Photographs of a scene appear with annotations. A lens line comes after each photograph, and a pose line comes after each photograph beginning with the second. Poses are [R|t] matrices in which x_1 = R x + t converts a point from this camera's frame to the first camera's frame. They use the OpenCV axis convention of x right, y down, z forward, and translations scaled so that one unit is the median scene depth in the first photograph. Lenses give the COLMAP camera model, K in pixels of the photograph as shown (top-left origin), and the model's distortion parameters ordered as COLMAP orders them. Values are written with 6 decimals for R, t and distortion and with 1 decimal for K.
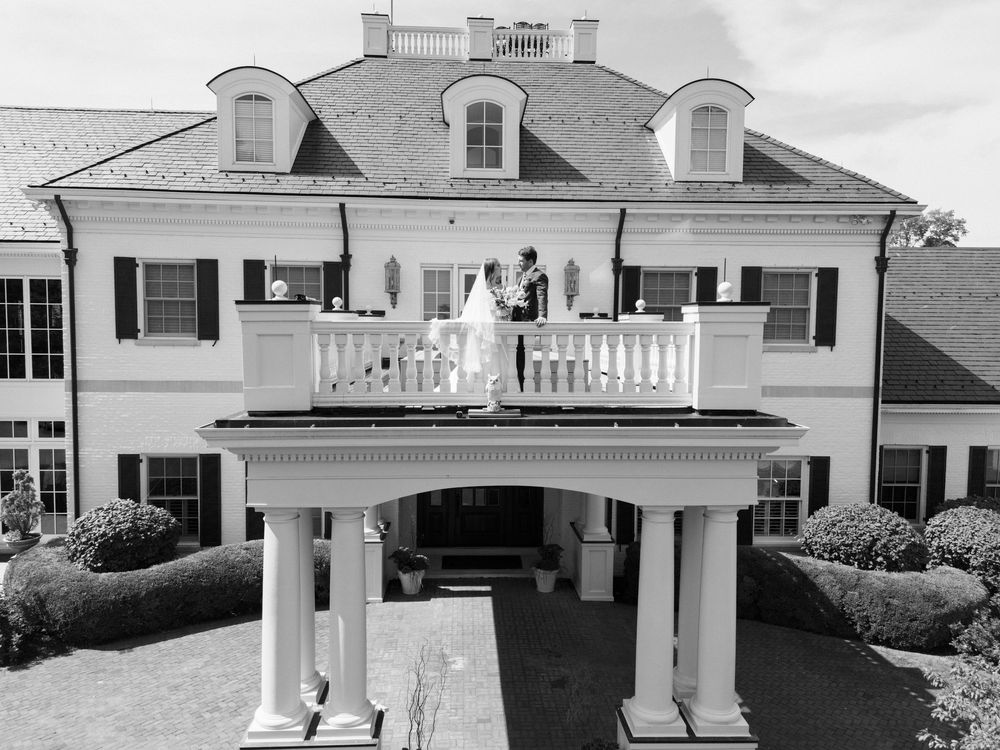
lens RADIAL K [[734.0, 0, 500.0], [0, 734.0, 375.0], [0, 0, 1]] dist [0.048091, -0.007089]
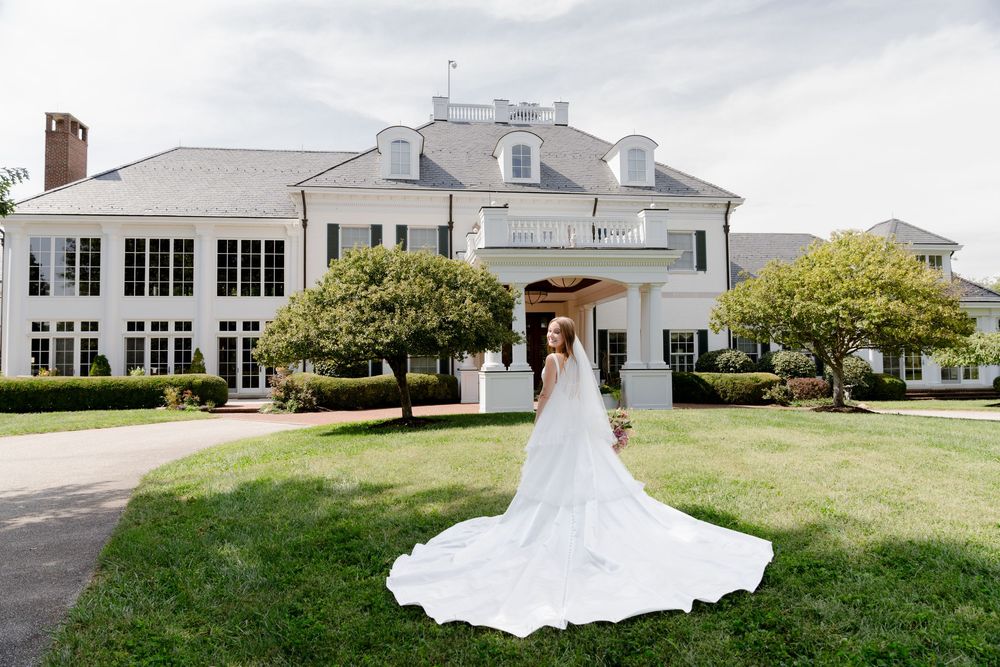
lens RADIAL K [[729.8, 0, 500.0], [0, 729.8, 333.5], [0, 0, 1]] dist [-0.003954, 0.000137]
pose [[0.994565, -0.014993, 0.103032, -0.271886], [0.026920, 0.992958, -0.115370, 0.323975], [-0.100576, 0.117517, 0.987965, -0.781604]]
